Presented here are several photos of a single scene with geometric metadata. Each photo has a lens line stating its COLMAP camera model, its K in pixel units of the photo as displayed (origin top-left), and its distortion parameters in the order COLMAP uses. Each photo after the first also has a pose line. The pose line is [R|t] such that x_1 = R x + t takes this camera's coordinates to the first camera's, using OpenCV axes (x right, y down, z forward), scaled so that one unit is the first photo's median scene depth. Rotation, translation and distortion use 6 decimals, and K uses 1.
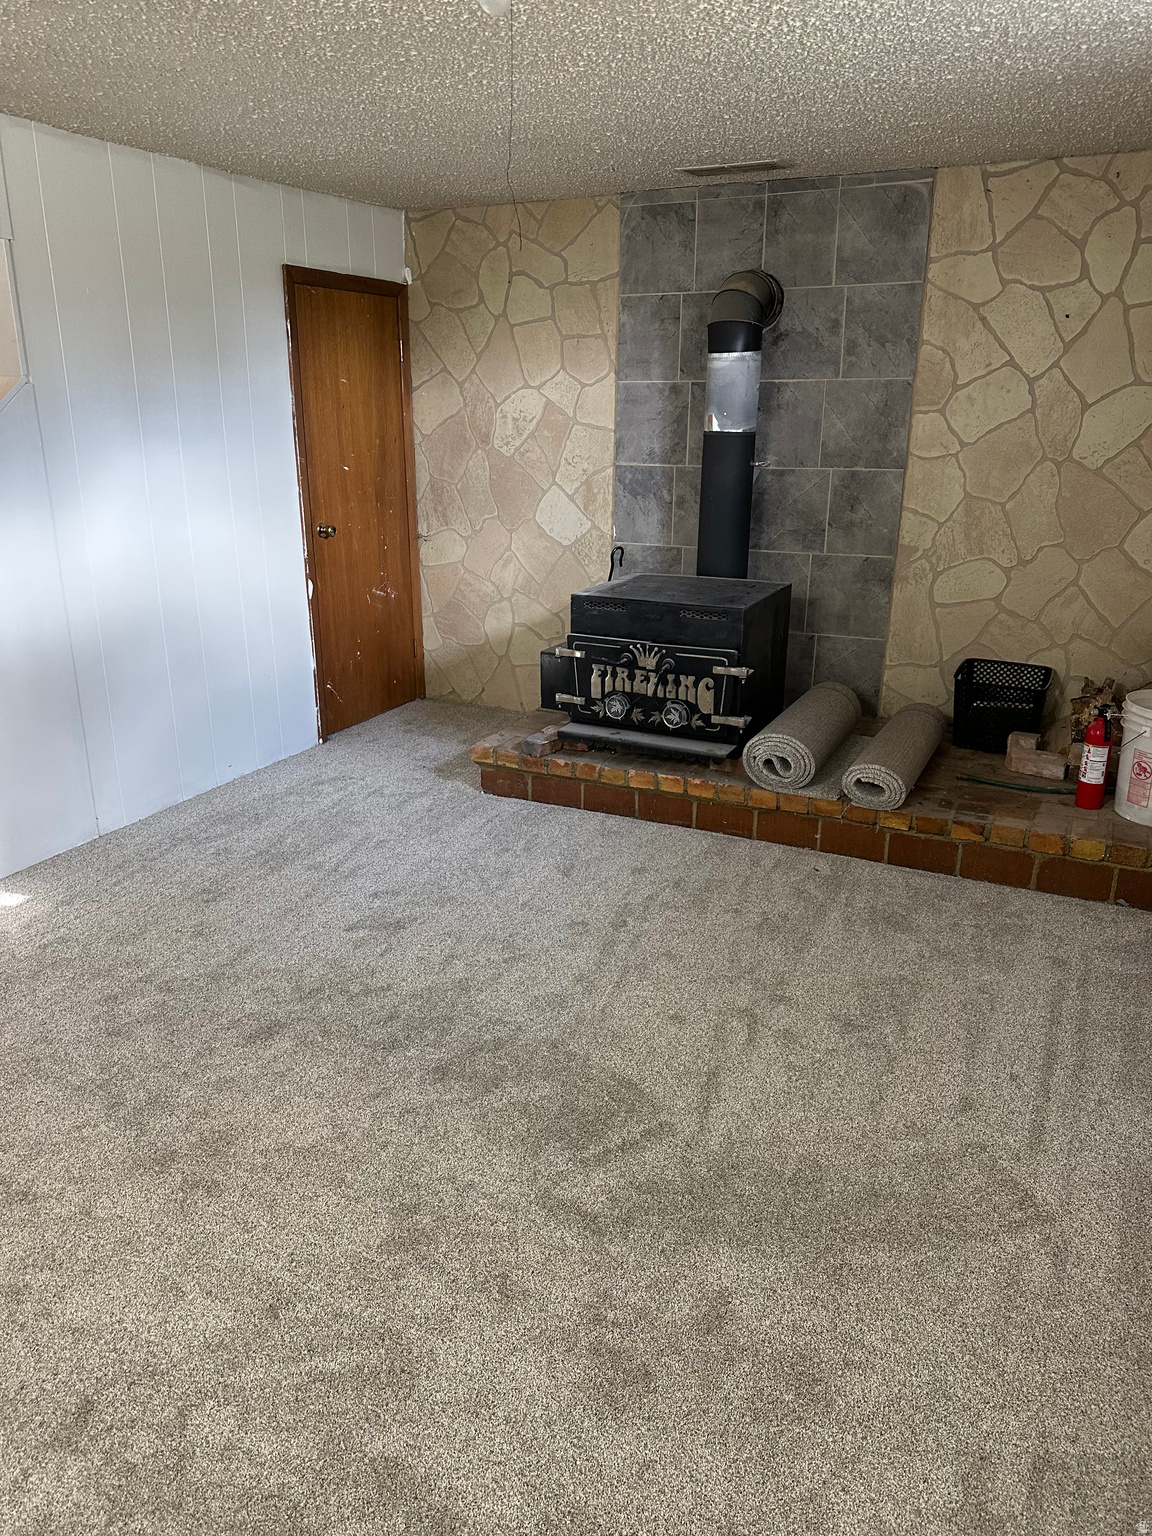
lens RADIAL K [[1081.8, 0, 576.0], [0, 1081.8, 768.0], [0, 0, 1]] dist [0.064130, -0.073889]
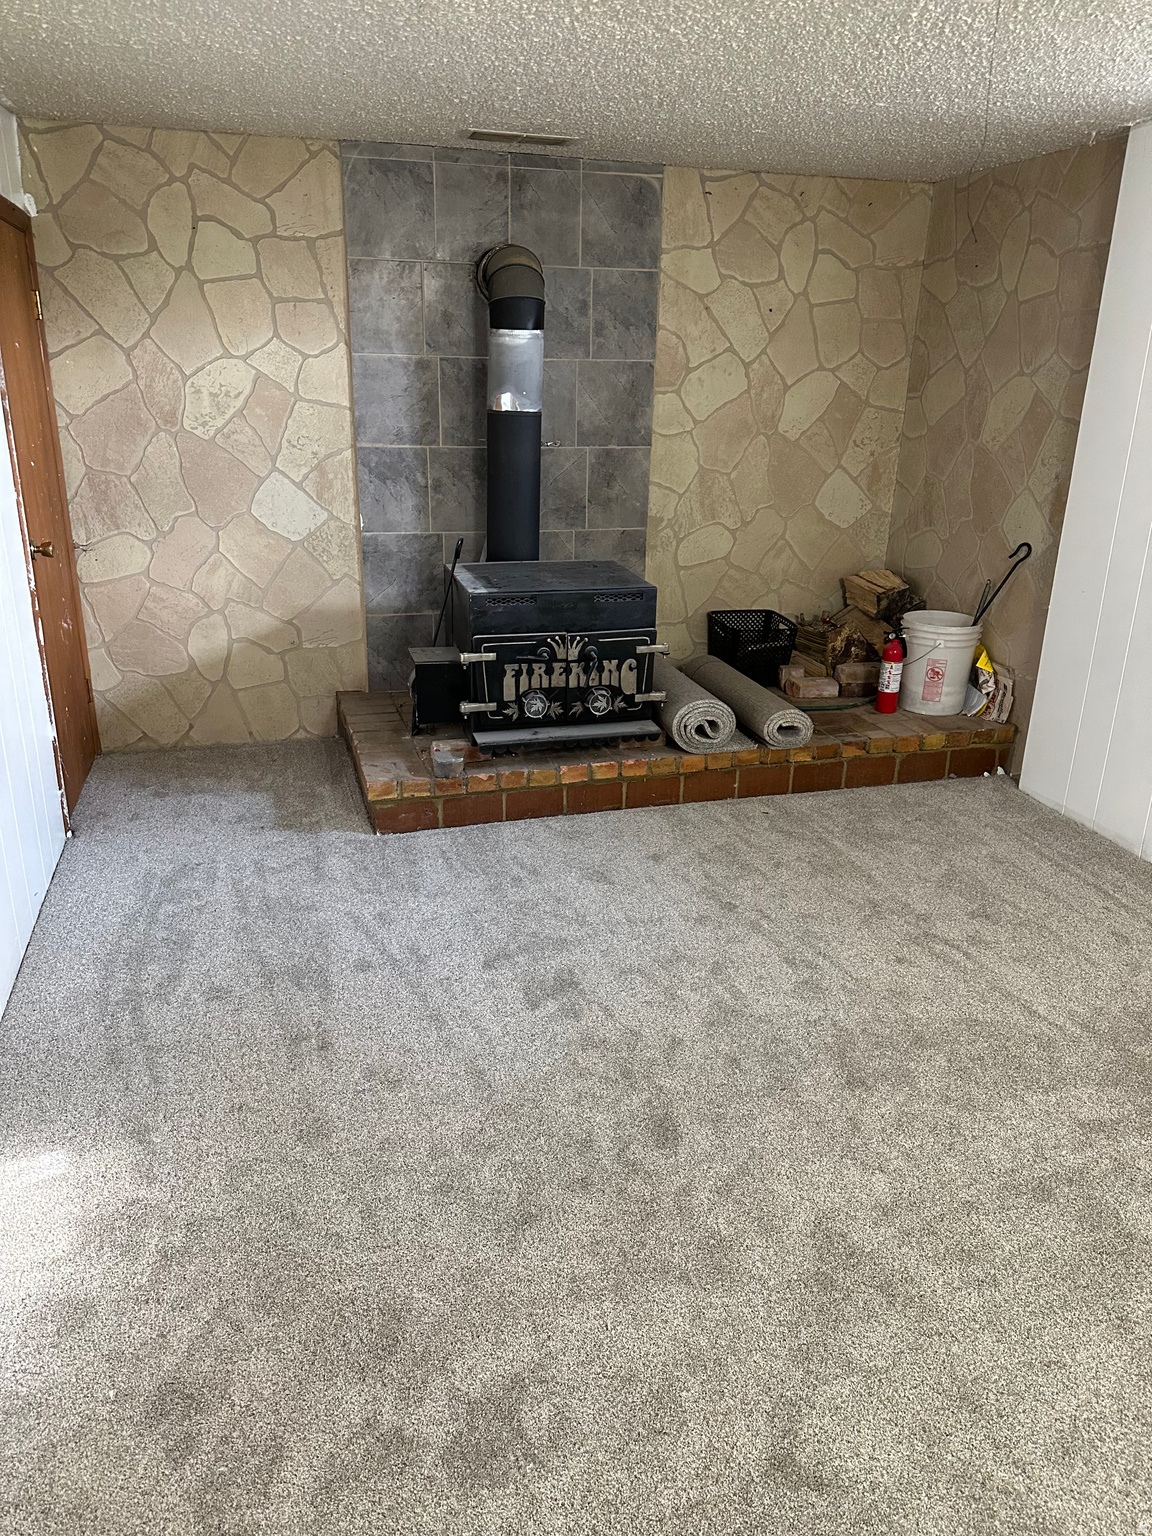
lens RADIAL K [[1093.9, 0, 593.0], [0, 1093.9, 752.1], [0, 0, 1]] dist [0.113256, -0.154860]
pose [[0.736197, -0.212024, 0.642697, -0.550950], [0.201988, 0.975212, 0.090347, -0.092945], [-0.645922, 0.063304, 0.760774, 0.238145]]
